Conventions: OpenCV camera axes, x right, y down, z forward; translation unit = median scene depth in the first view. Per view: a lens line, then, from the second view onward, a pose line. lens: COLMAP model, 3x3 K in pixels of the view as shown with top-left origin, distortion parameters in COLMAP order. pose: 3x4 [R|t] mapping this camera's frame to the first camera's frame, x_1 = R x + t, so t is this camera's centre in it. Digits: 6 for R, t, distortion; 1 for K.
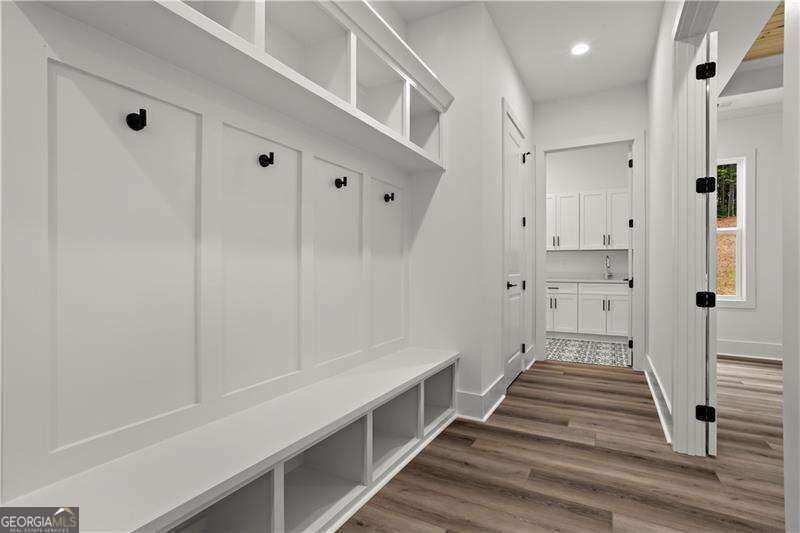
lens RADIAL K [[385.8, 0, 404.1], [0, 385.8, 270.5], [0, 0, 1]] dist [-0.018584, 0.003749]
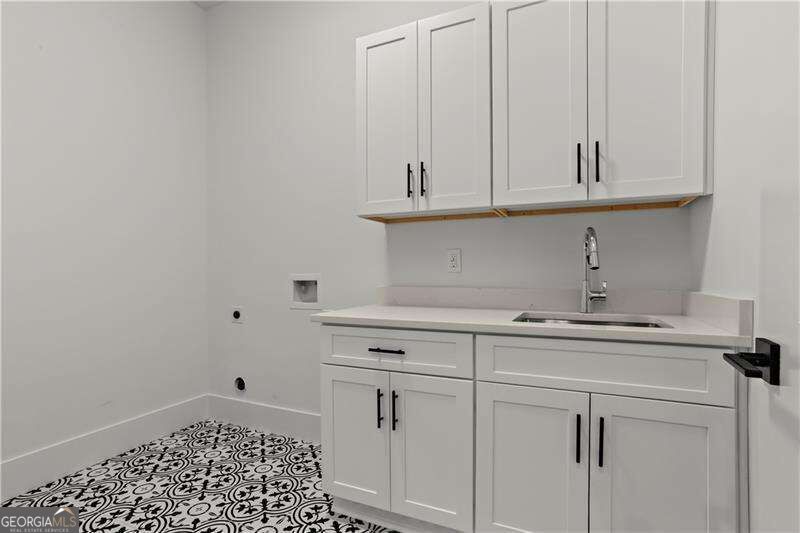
lens RADIAL K [[385.8, 0, 399.0], [0, 385.8, 271.5], [0, 0, 1]] dist [-0.018584, 0.003749]
pose [[0.998666, 0.000101, 0.051633, 0.382312], [0.000431, 0.999947, -0.010302, -0.004672], [-0.051631, 0.010310, 0.998613, 0.739486]]
